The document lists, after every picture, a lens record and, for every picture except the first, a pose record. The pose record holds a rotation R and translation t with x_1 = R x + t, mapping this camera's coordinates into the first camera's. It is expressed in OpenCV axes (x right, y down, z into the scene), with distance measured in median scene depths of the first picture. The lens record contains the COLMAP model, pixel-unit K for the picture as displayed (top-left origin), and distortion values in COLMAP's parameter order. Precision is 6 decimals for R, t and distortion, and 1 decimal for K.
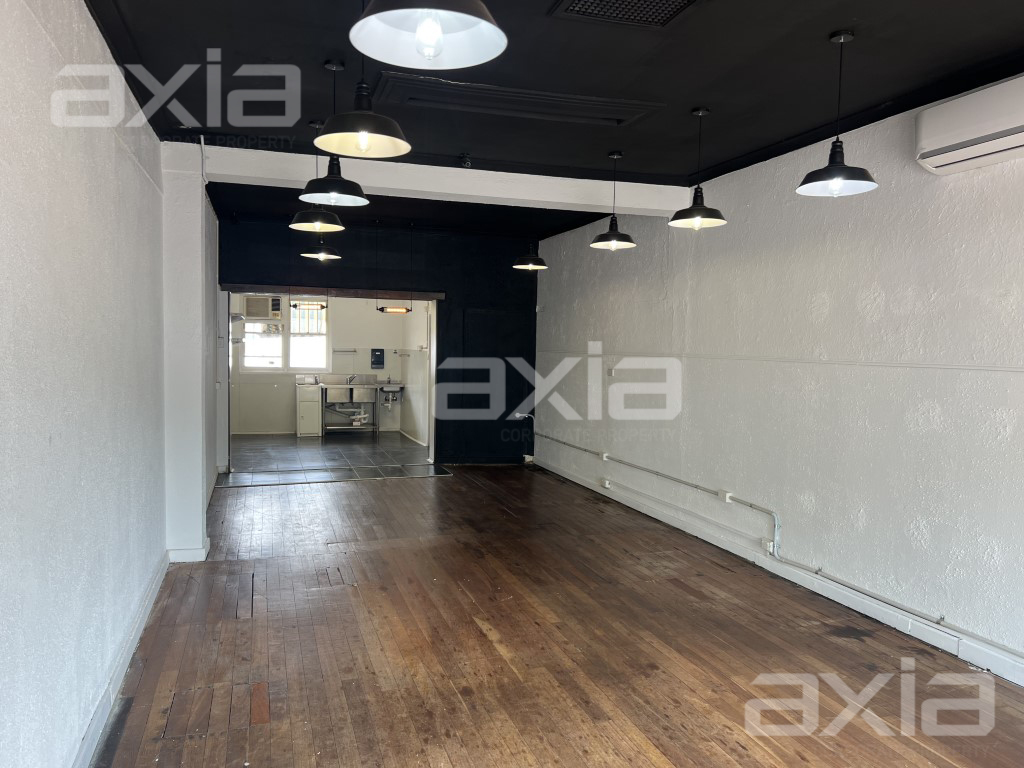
lens RADIAL K [[771.6, 0, 512.0], [0, 771.6, 384.0], [0, 0, 1]] dist [0.066270, -0.080373]
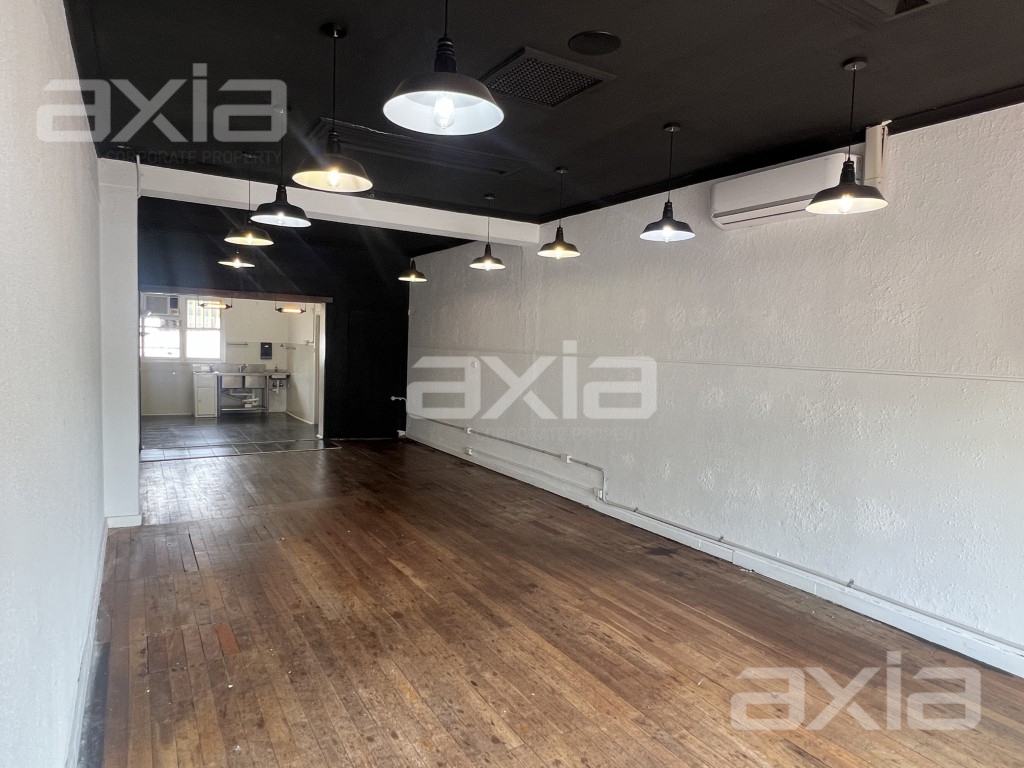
lens RADIAL K [[618.0, 0, 505.0], [0, 618.0, 386.2], [0, 0, 1]] dist [0.002221, -0.000778]
pose [[0.974160, 0.000033, 0.225860, -0.060716], [-0.005050, 0.999753, 0.021638, -0.001888], [-0.225803, -0.022220, 0.973919, -0.010561]]
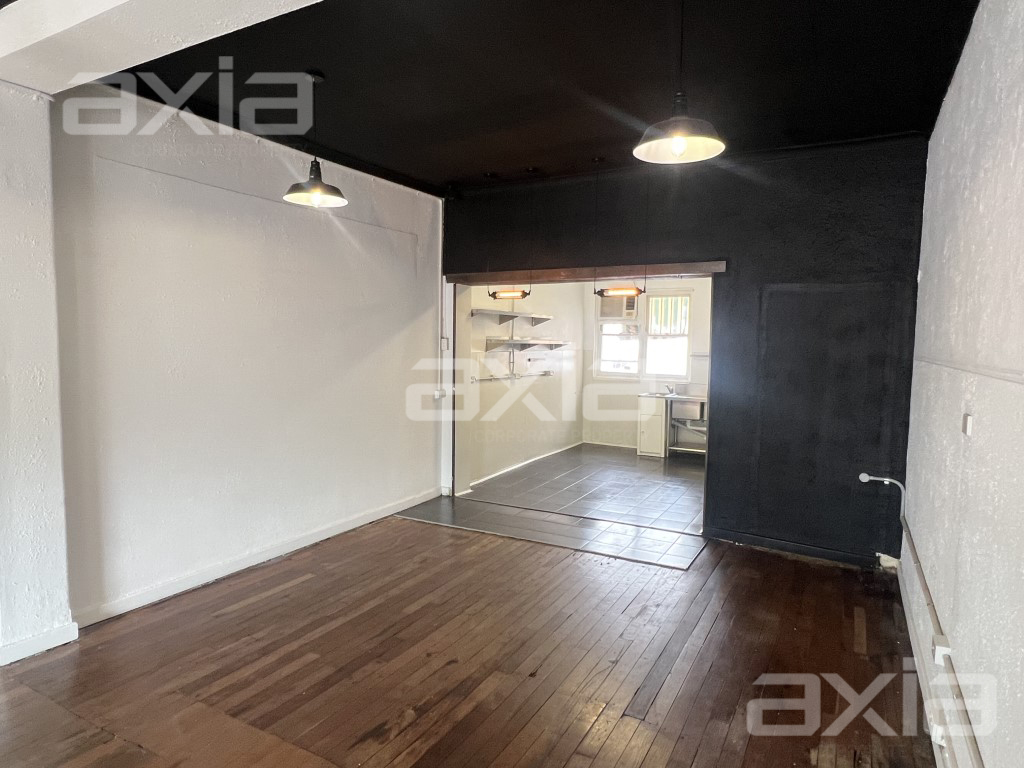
lens RADIAL K [[618.0, 0, 505.0], [0, 618.0, 386.2], [0, 0, 1]] dist [0.002221, -0.000778]
pose [[0.679549, 0.047020, -0.732122, 0.221265], [-0.041354, 0.998812, 0.025763, -0.035146], [0.732464, 0.012769, 0.680686, 0.764999]]
